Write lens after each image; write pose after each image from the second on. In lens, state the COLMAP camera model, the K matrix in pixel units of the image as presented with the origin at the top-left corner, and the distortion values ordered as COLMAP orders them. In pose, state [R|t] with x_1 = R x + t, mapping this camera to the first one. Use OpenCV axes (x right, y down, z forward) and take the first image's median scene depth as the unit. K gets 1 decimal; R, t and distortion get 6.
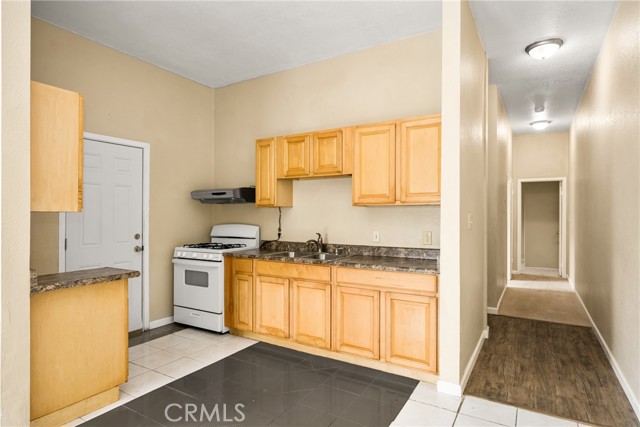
lens RADIAL K [[351.8, 0, 320.1], [0, 351.8, 217.4], [0, 0, 1]] dist [0.000876, -0.000025]
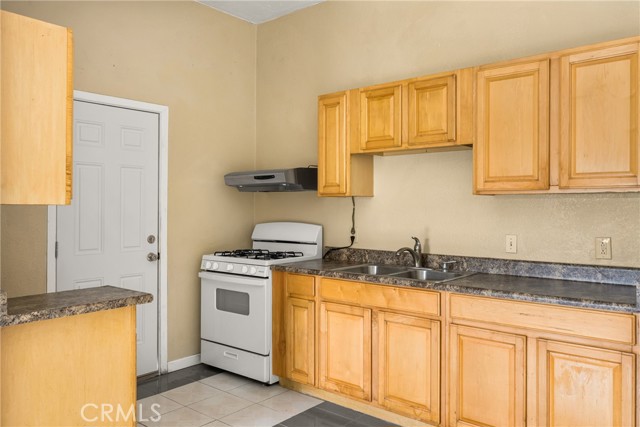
lens RADIAL K [[484.3, 0, 320.0], [0, 484.3, 213.5], [0, 0, 1]] dist [-0.000528, 0.000061]
pose [[0.988501, 0.003202, -0.151183, -0.045751], [-0.002403, 0.999982, 0.005466, -0.003335], [0.151197, -0.005040, 0.988491, 0.106818]]
